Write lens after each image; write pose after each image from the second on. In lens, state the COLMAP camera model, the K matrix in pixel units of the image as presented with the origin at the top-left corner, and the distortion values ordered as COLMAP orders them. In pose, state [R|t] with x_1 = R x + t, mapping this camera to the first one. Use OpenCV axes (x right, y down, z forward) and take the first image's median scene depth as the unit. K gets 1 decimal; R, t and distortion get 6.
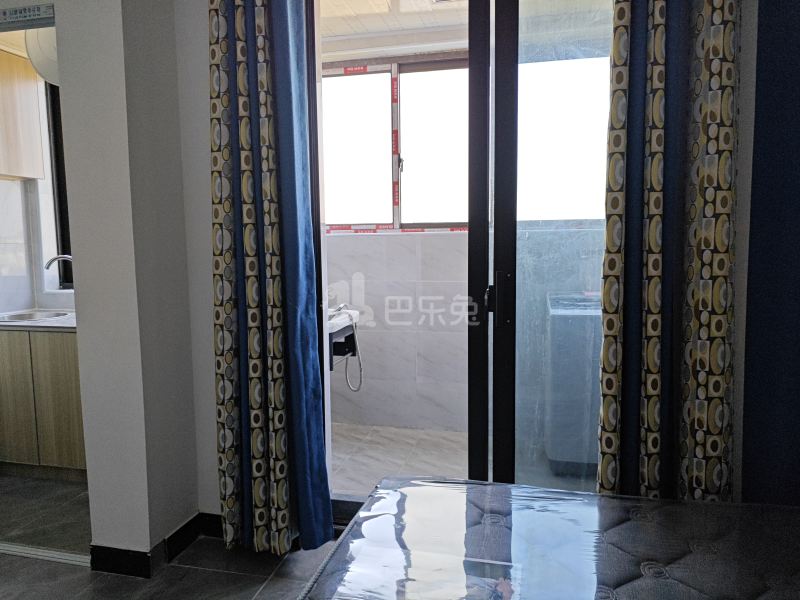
lens RADIAL K [[574.1, 0, 400.0], [0, 574.1, 310.0], [0, 0, 1]] dist [-0.003477, -0.005777]
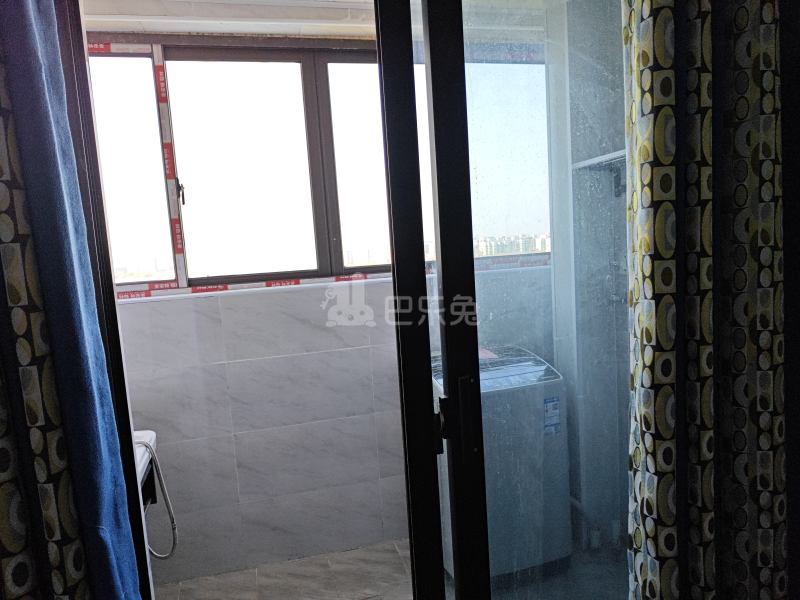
lens RADIAL K [[588.0, 0, 397.2], [0, 588.0, 310.3], [0, 0, 1]] dist [0.005576, 0.000373]
pose [[0.881348, -0.100190, 0.461723, -0.110159], [0.104430, 0.994396, 0.016438, -0.101407], [-0.460783, 0.033730, 0.886872, 0.267223]]
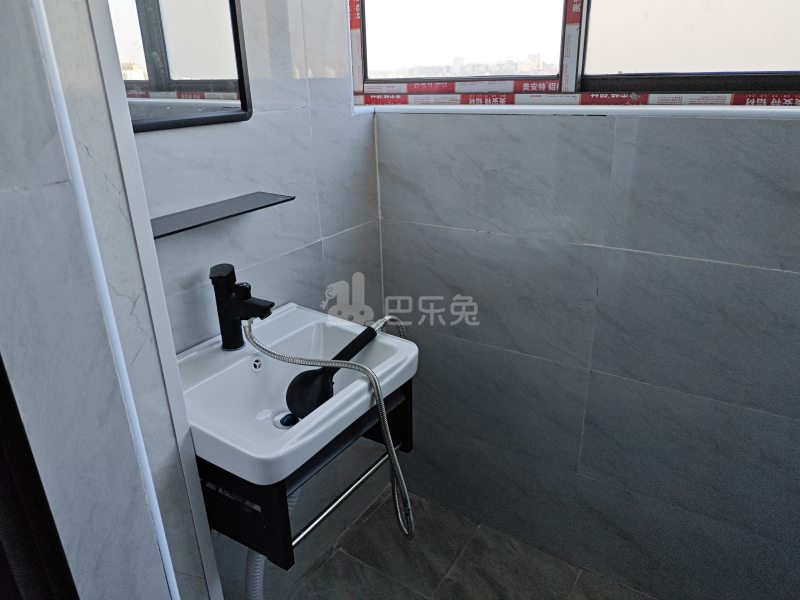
lens RADIAL K [[588.0, 0, 397.2], [0, 588.0, 310.3], [0, 0, 1]] dist [0.005576, 0.000373]
pose [[0.934083, 0.117948, -0.337013, 0.036698], [-0.011794, 0.953541, 0.301033, -0.122899], [0.356862, -0.277215, 0.892077, 0.594439]]
